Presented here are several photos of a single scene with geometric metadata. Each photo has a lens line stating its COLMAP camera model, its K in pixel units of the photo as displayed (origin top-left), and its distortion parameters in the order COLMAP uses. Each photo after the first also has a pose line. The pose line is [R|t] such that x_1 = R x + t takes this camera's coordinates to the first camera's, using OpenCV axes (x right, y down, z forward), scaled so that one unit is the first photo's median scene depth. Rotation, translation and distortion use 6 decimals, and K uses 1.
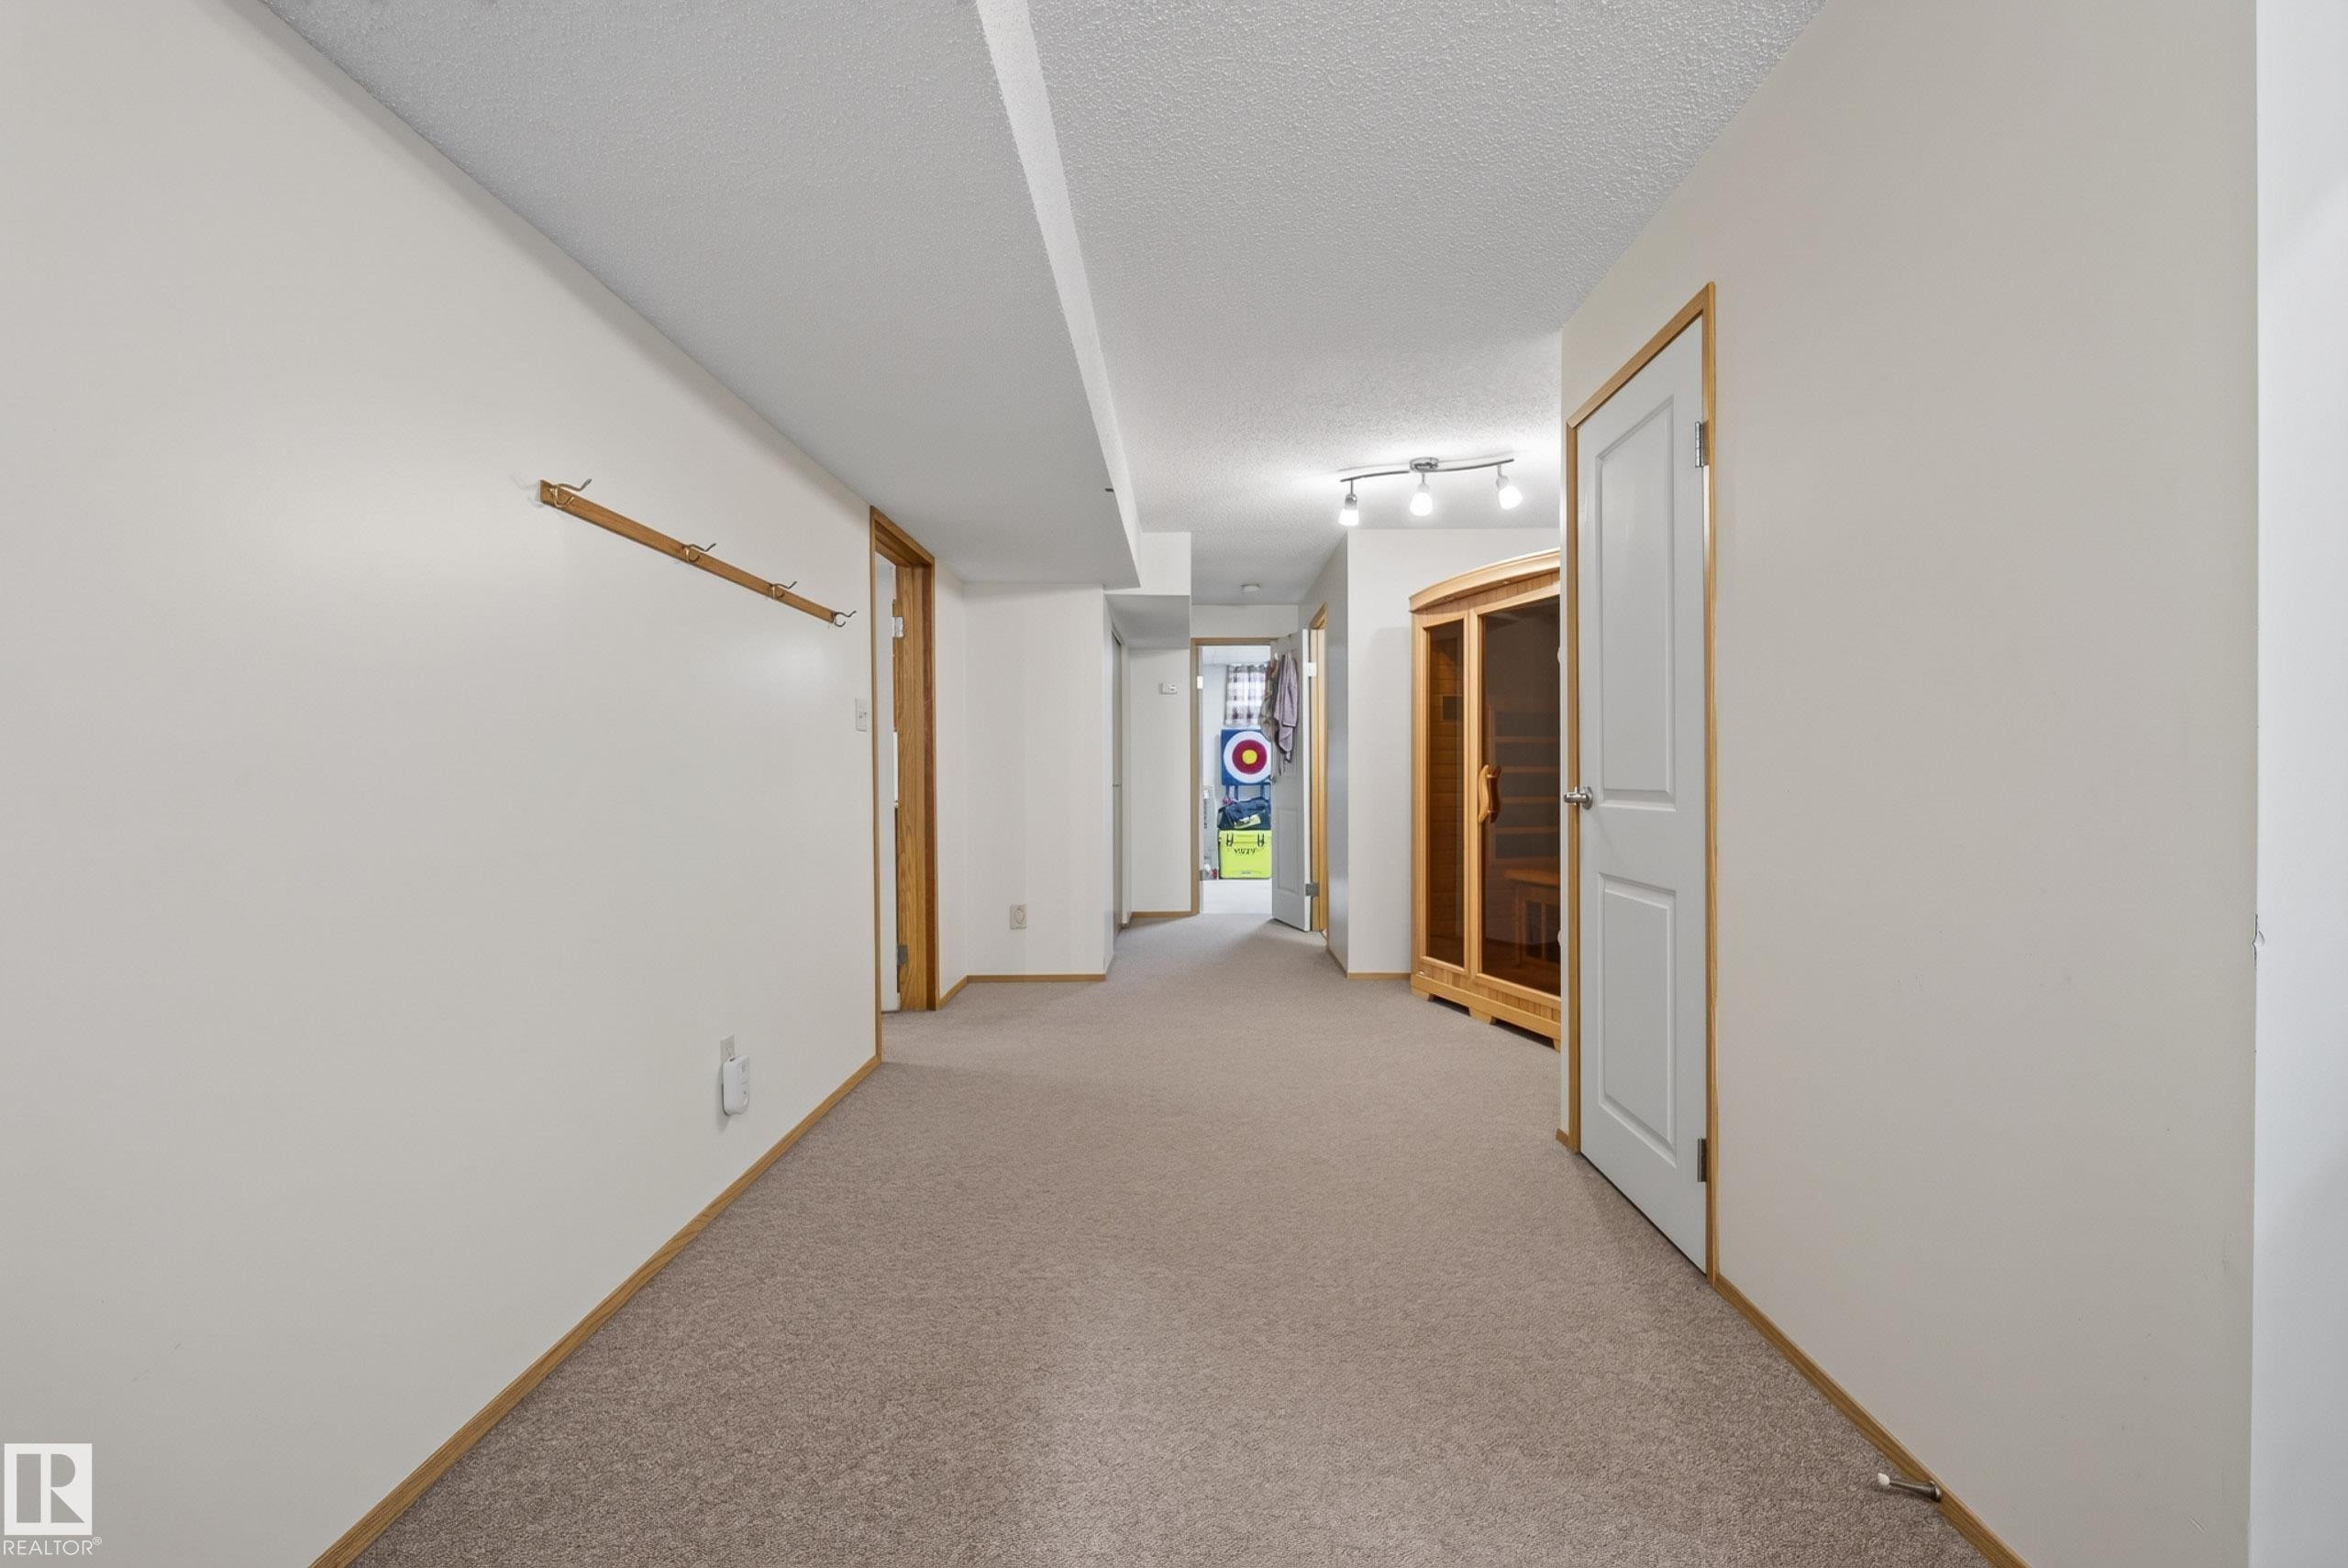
lens RADIAL K [[1025.0, 0, 1177.1], [0, 1025.0, 773.1], [0, 0, 1]] dist [-0.003594, 0.001063]
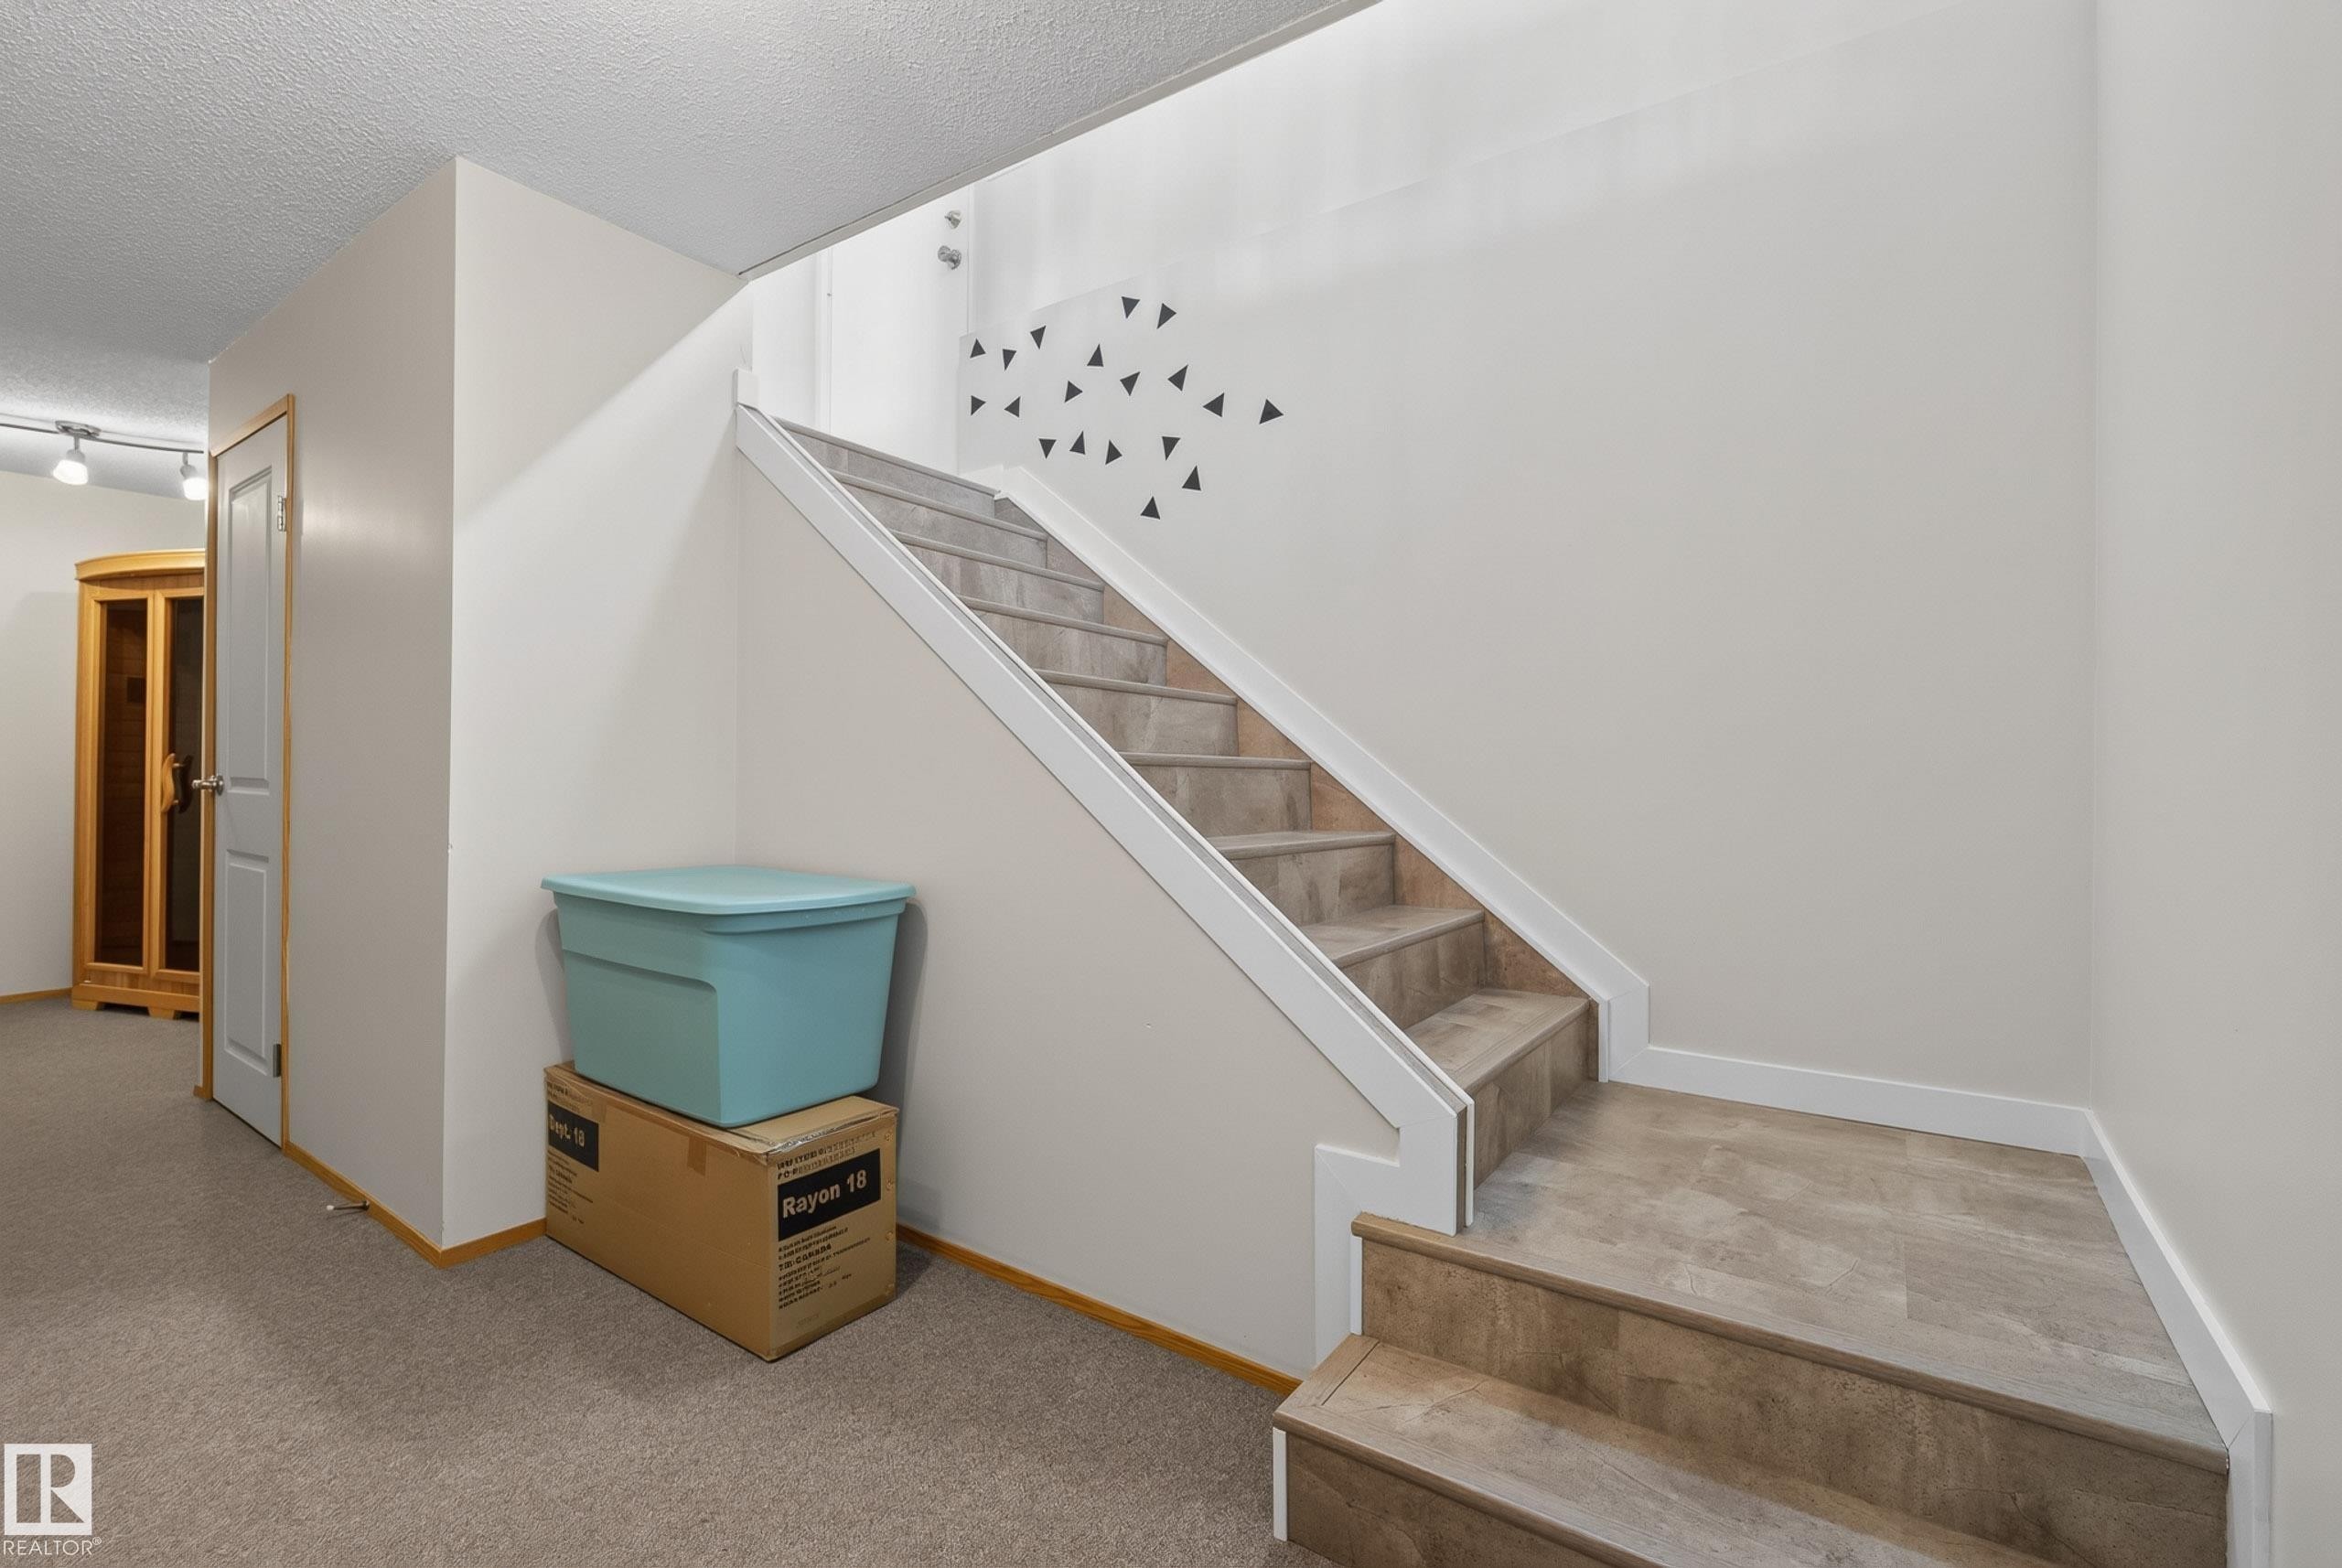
lens RADIAL K [[1022.5, 0, 1174.1], [0, 1022.5, 773.1], [0, 0, 1]] dist [-0.003594, 0.001063]
pose [[0.564524, 0.007291, 0.825384, 0.041265], [-0.013413, 0.999910, 0.000342, -0.002765], [-0.825308, -0.011264, 0.564571, -0.349522]]
